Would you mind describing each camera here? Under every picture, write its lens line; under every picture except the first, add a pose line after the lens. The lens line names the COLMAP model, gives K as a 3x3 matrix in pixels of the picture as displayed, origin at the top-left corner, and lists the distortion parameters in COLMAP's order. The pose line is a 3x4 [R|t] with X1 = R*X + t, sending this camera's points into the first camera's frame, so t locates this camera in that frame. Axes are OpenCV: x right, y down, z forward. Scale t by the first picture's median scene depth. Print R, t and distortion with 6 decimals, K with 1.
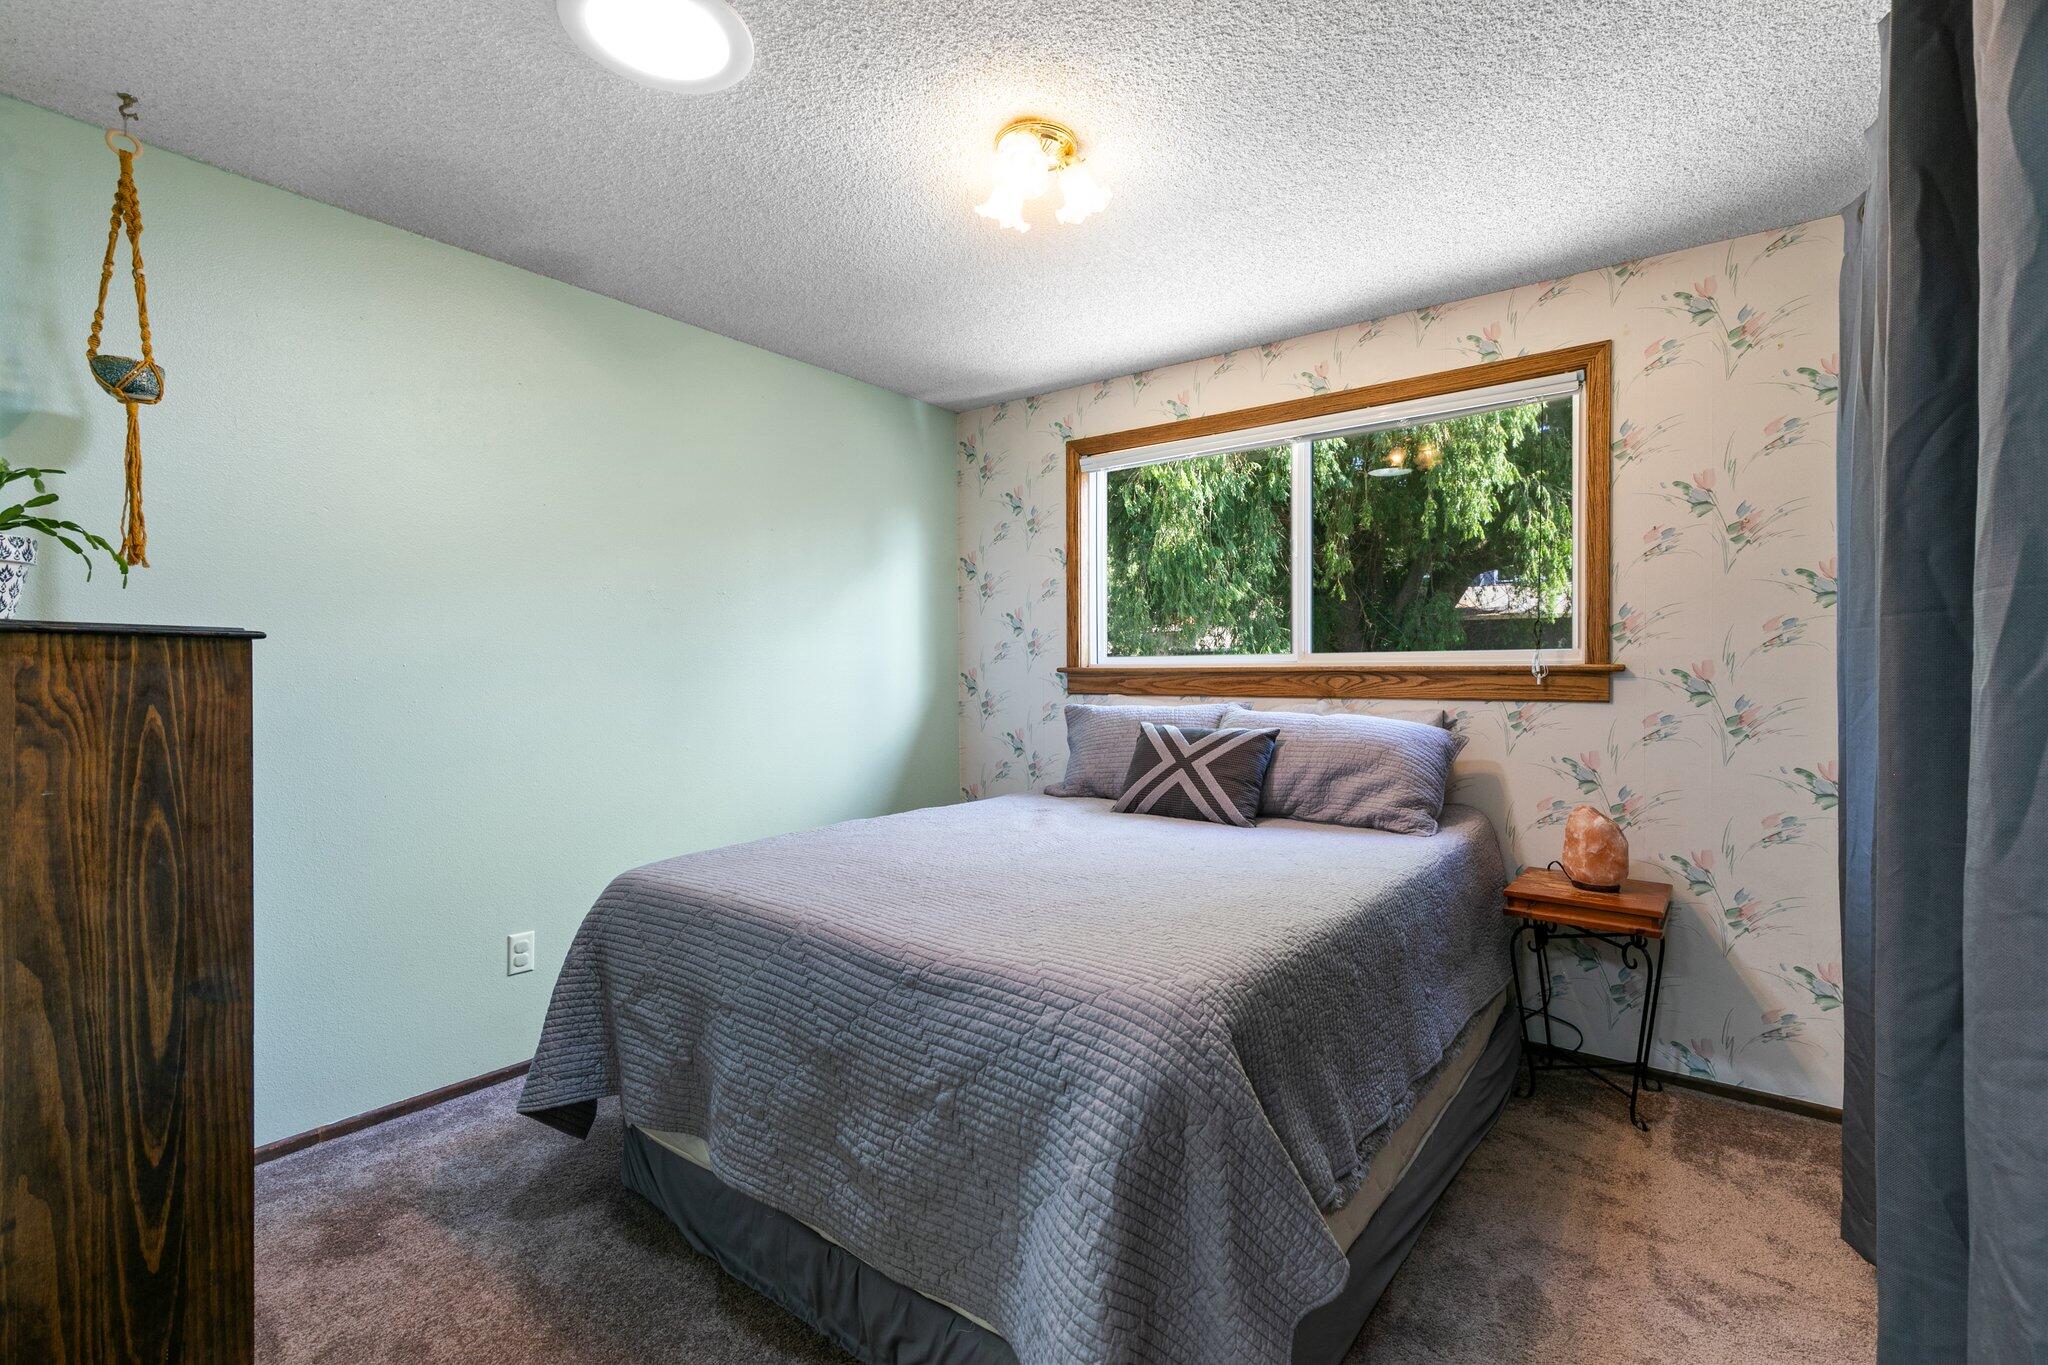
lens RADIAL K [[916.2, 0, 1026.1], [0, 916.2, 683.5], [0, 0, 1]] dist [0.003284, -0.000851]
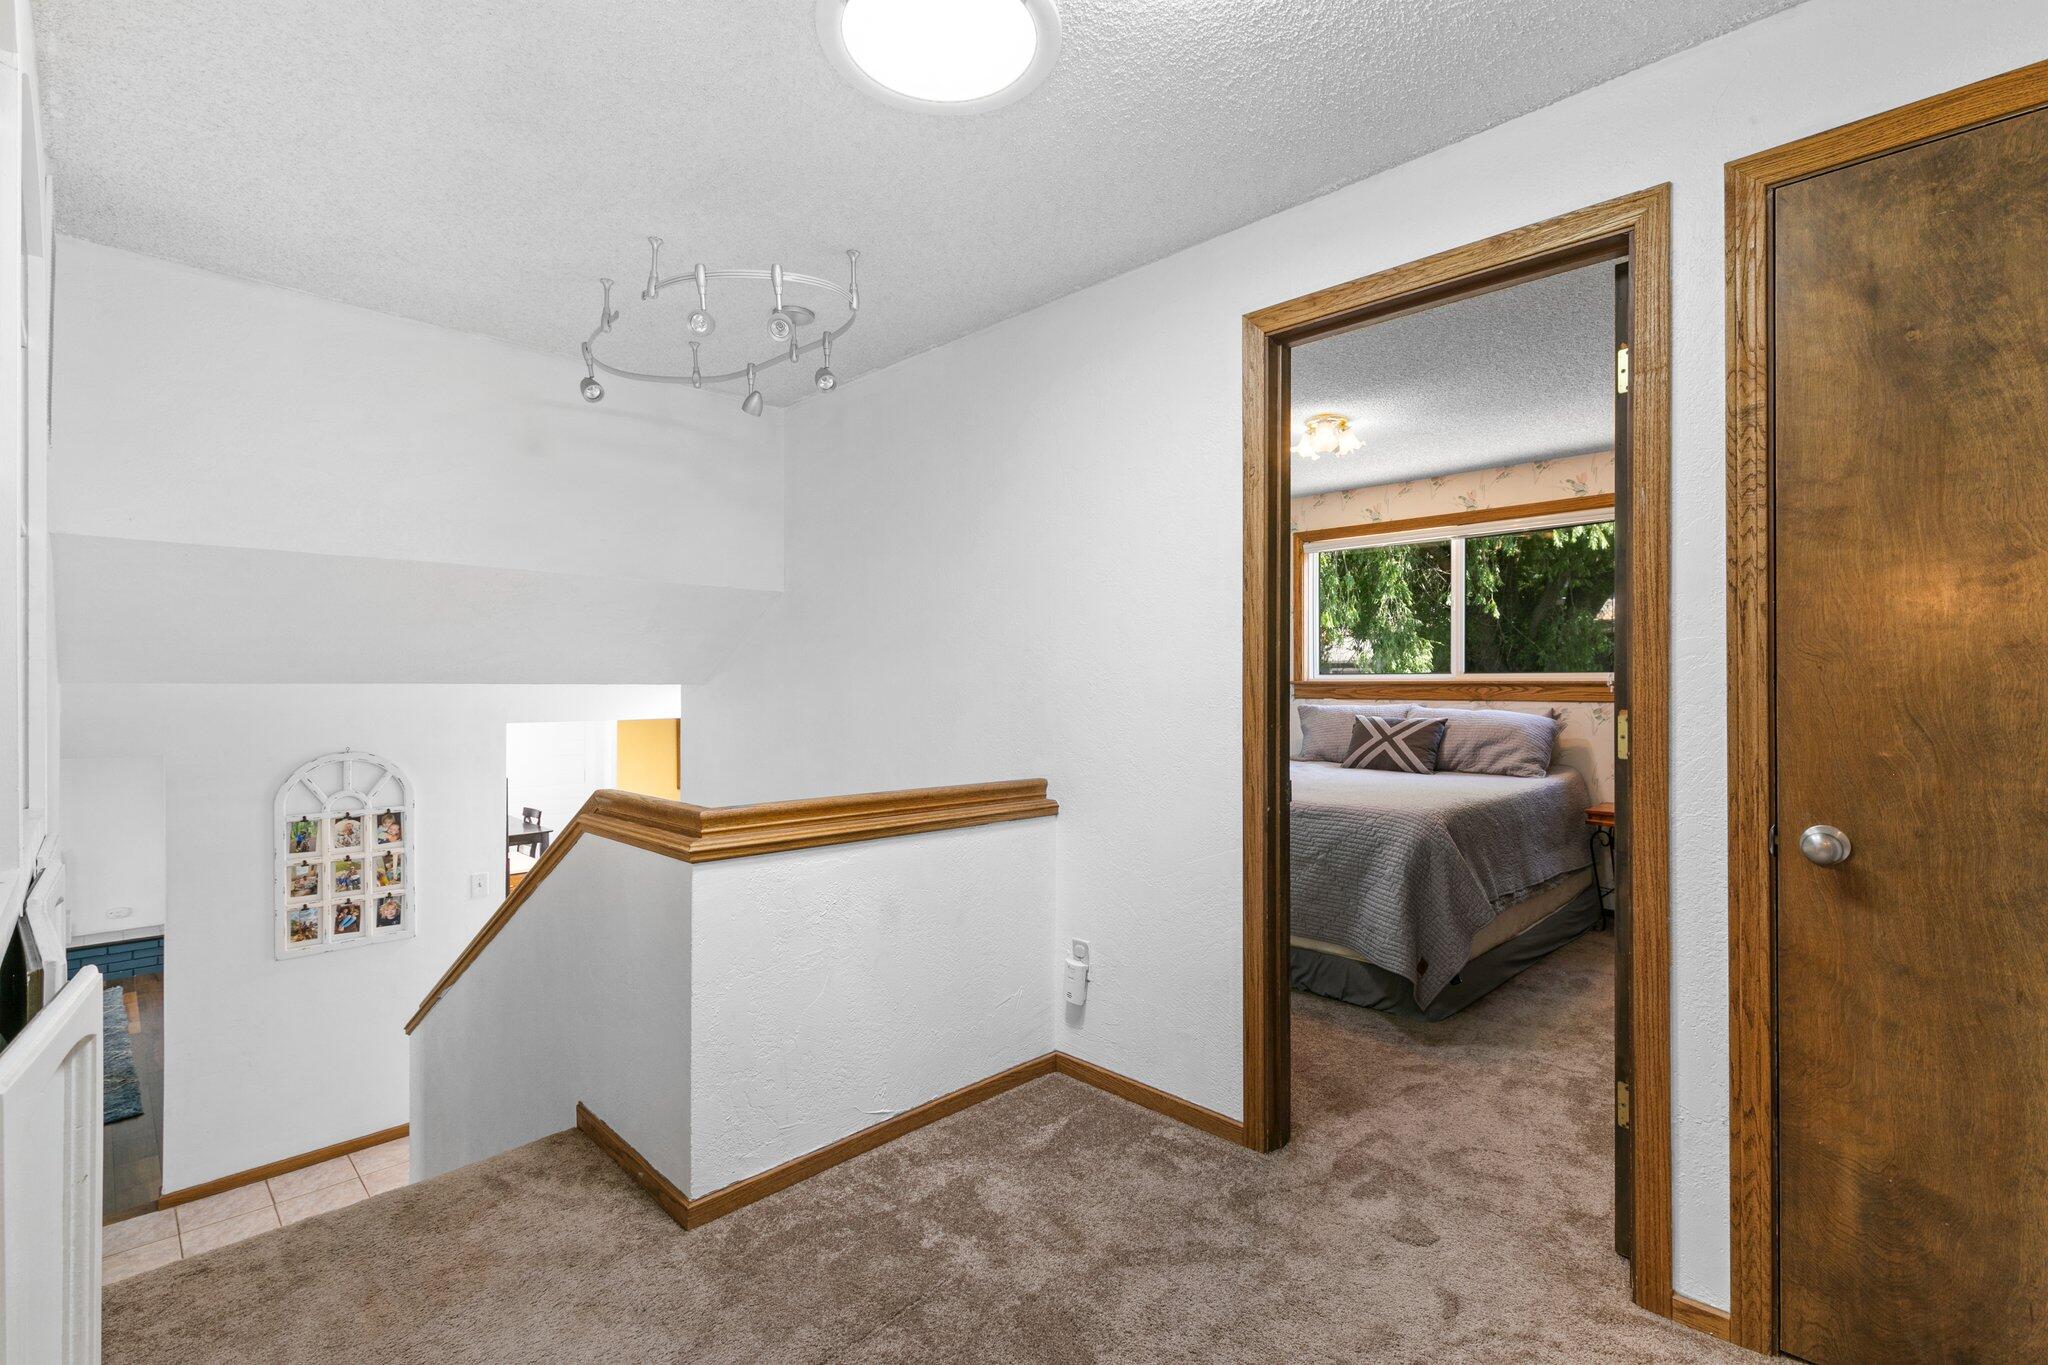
lens RADIAL K [[916.2, 0, 1021.7], [0, 916.2, 686.5], [0, 0, 1]] dist [0.003284, -0.000851]
pose [[0.991951, 0.001706, -0.126611, -0.279687], [-0.002909, 0.999952, -0.009317, 0.008985], [0.126589, 0.009610, 0.991909, -0.751917]]
